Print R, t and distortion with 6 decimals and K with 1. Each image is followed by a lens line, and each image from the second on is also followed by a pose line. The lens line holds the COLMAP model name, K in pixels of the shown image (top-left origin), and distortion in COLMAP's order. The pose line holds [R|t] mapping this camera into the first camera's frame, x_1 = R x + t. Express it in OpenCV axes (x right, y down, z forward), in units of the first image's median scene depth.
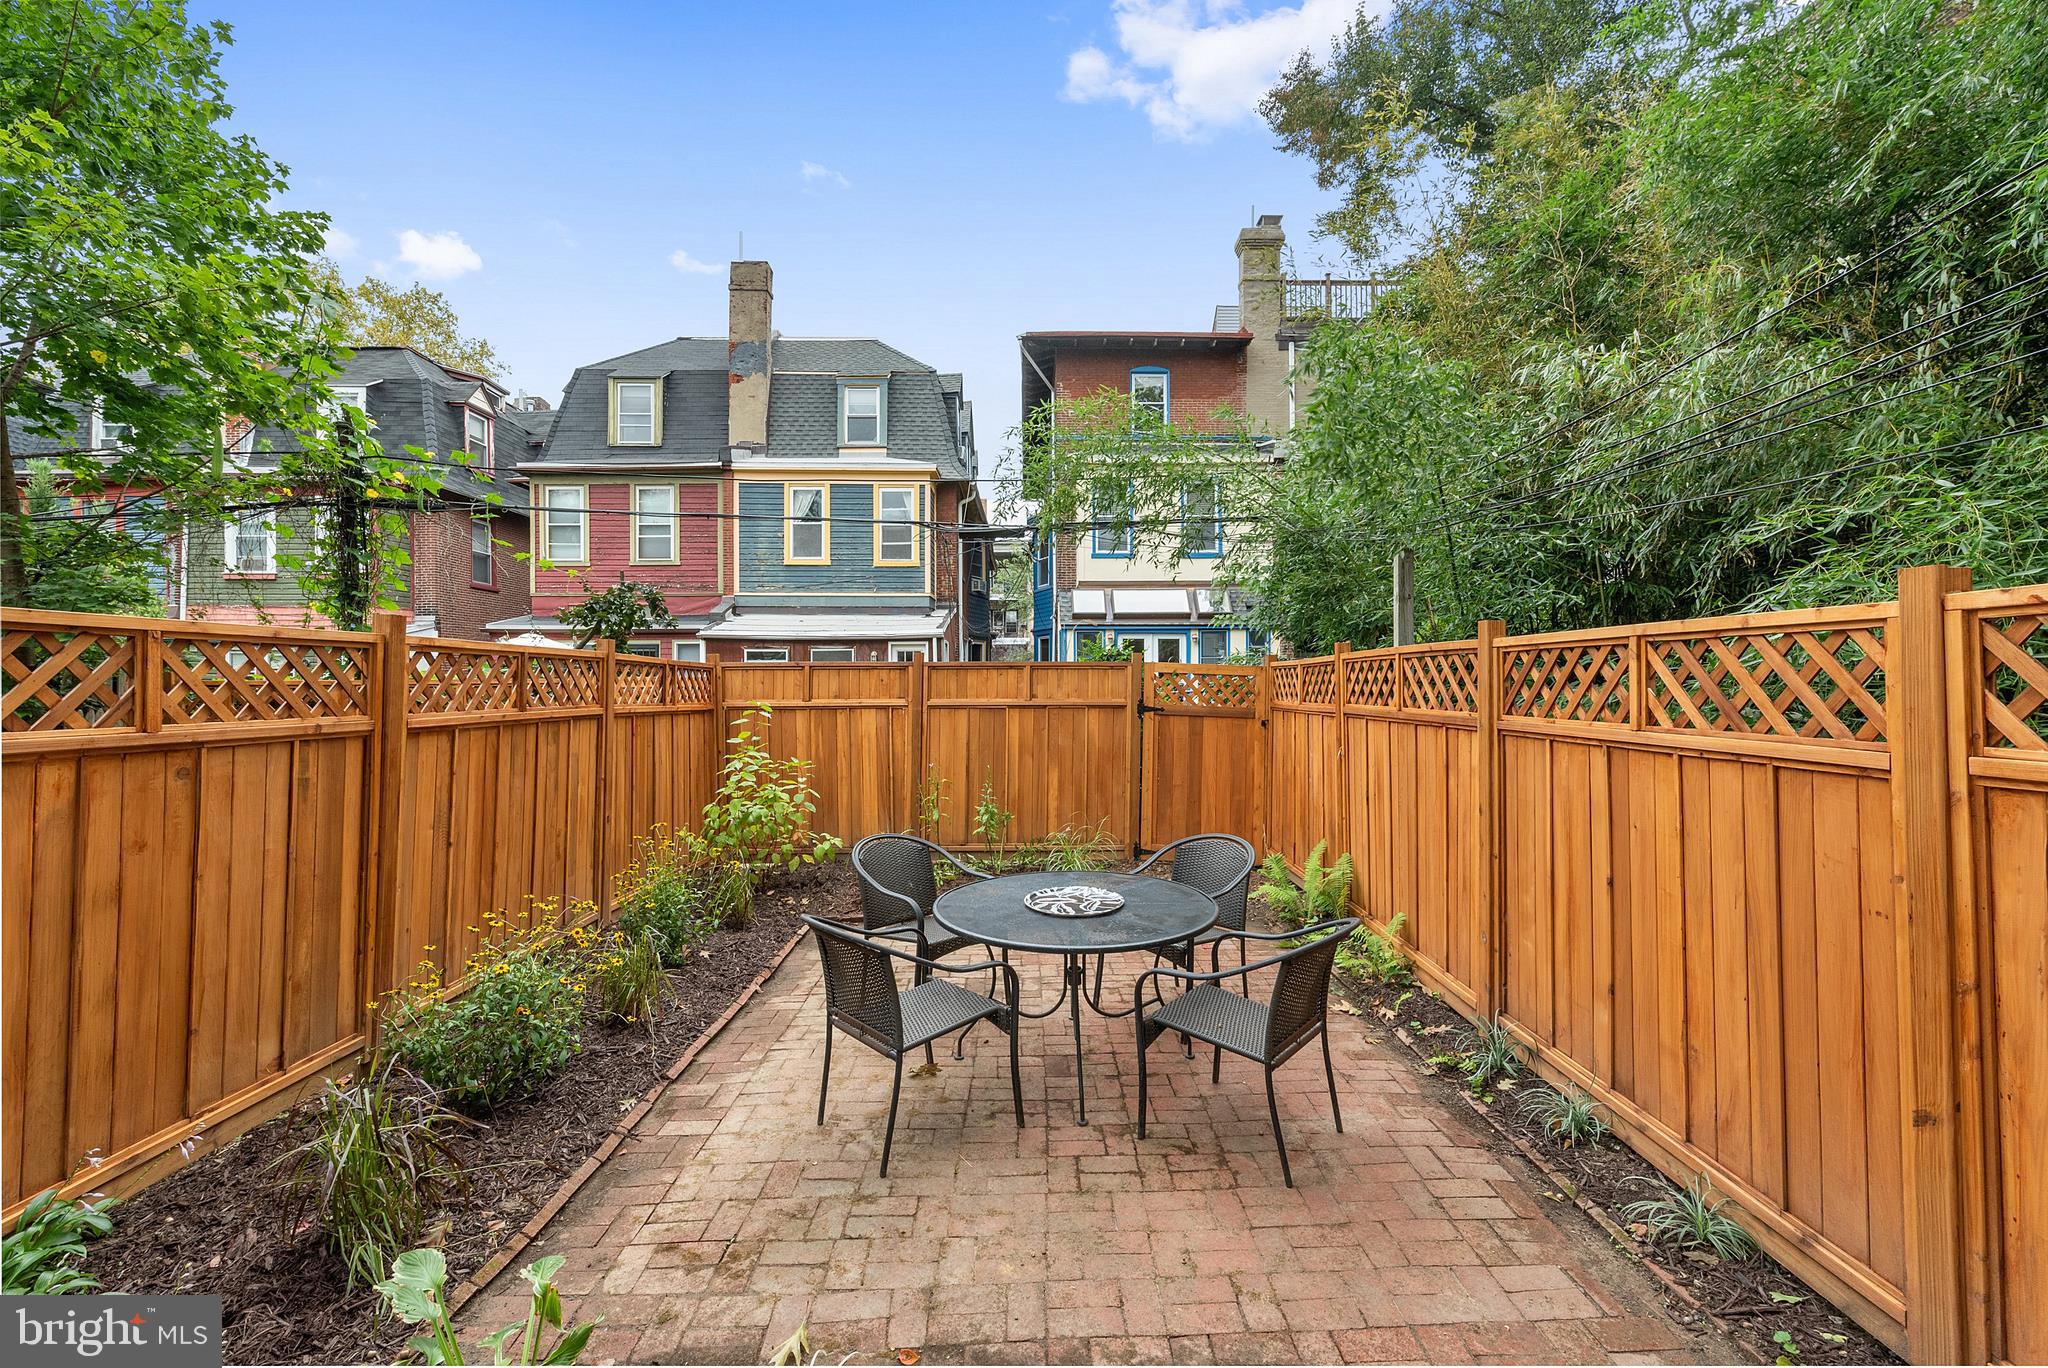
lens RADIAL K [[881.7, 0, 1035.7], [0, 881.7, 680.0], [0, 0, 1]] dist [-0.000629, -0.000166]
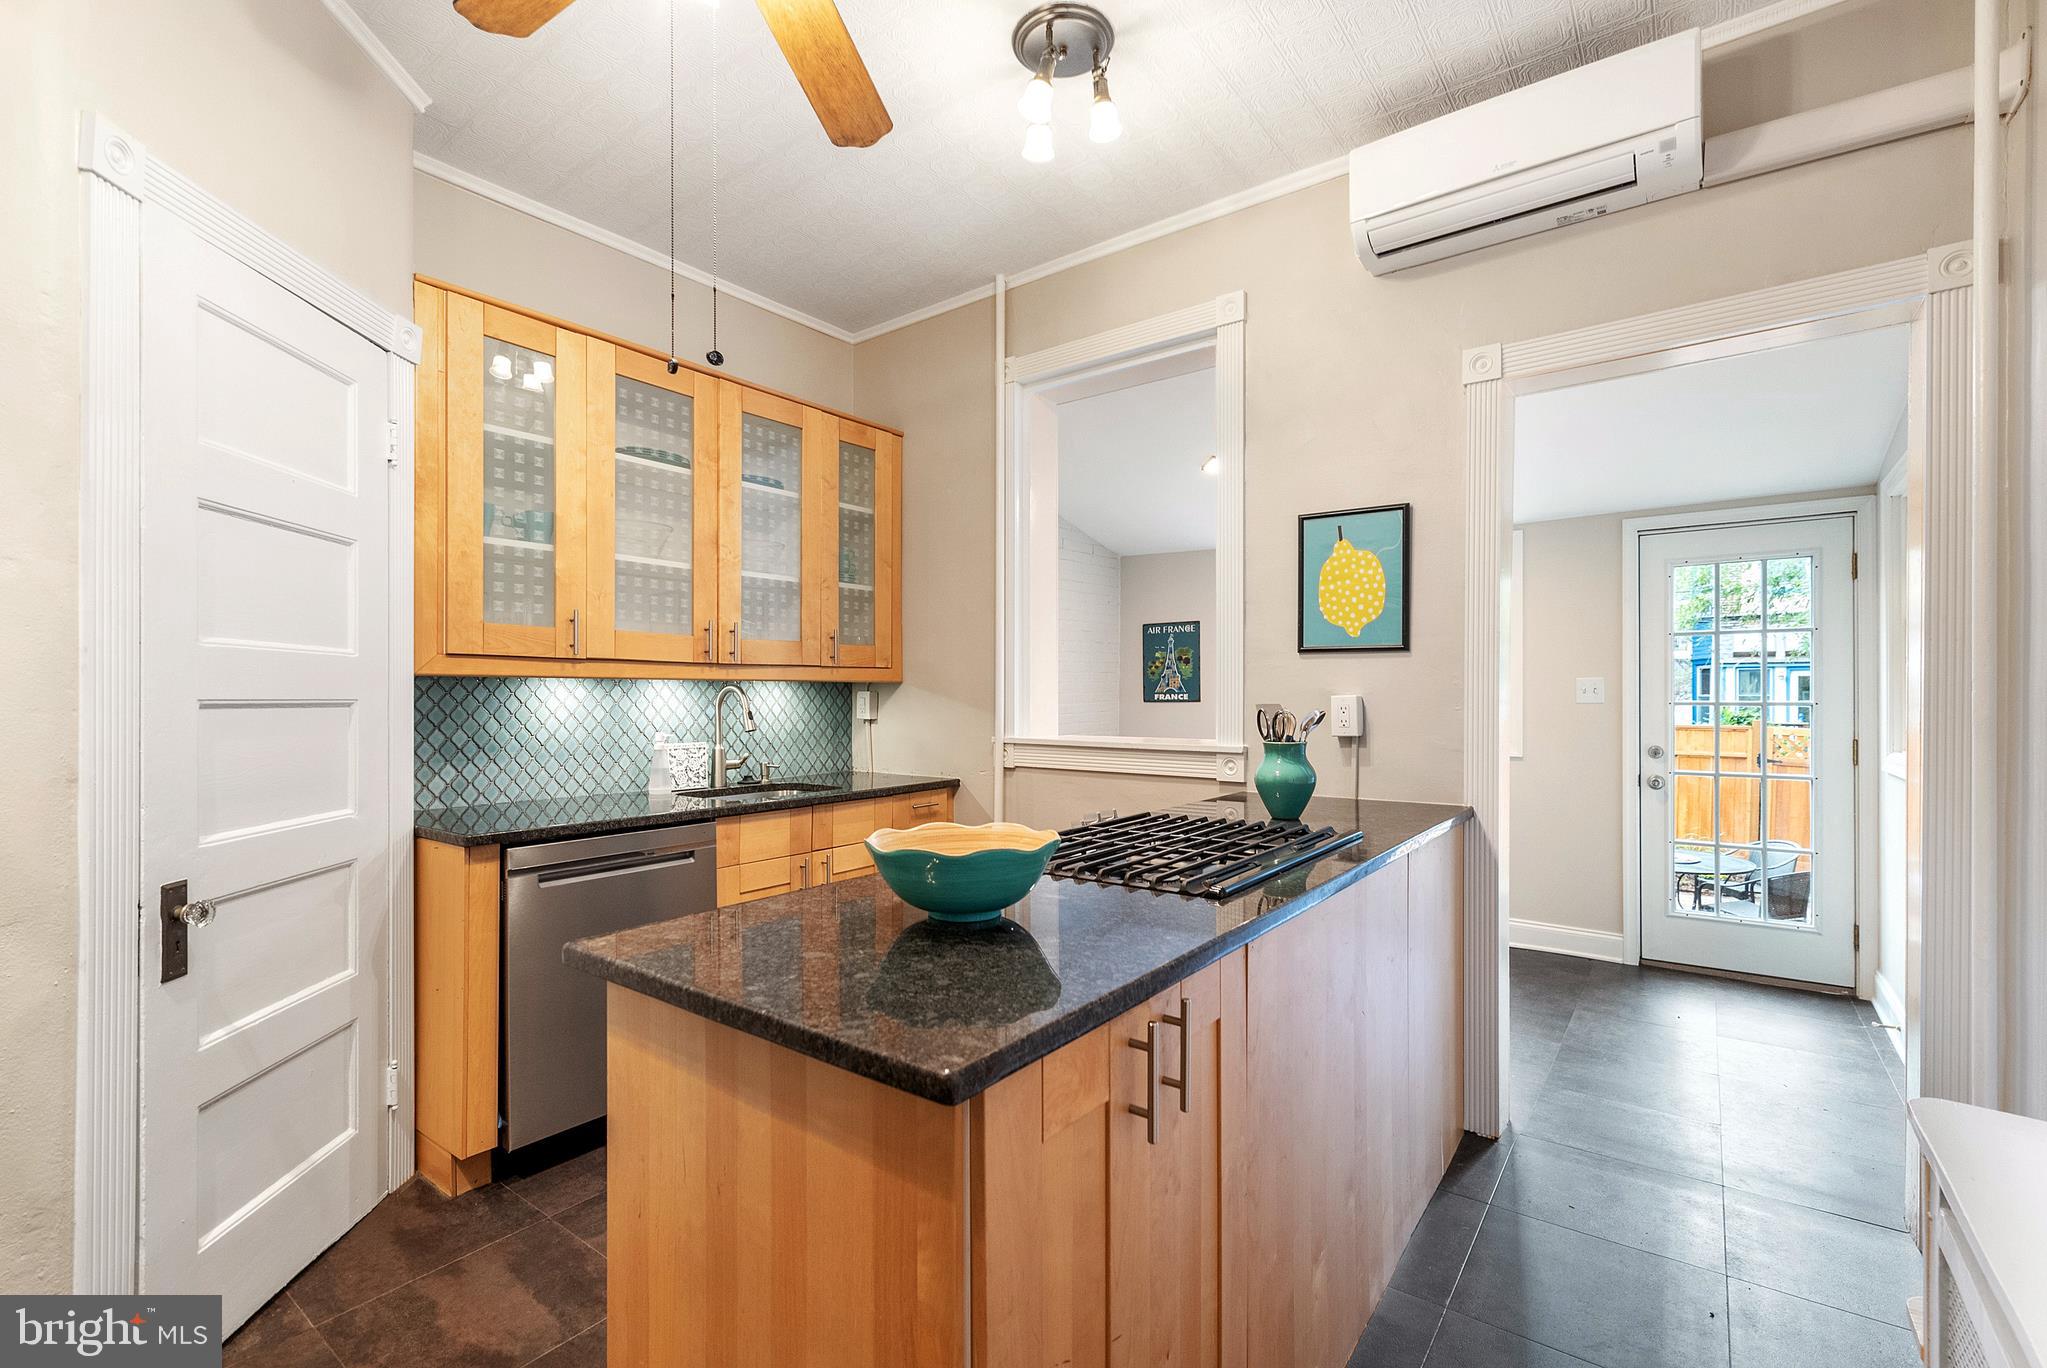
lens RADIAL K [[881.3, 0, 1035.2], [0, 881.3, 680.0], [0, 0, 1]] dist [-0.000629, -0.000166]
pose [[0.790993, -0.005004, -0.611805, 0.026143], [-0.001045, 0.999954, -0.009529, -0.031635], [0.611825, 0.008177, 0.790951, -0.319925]]
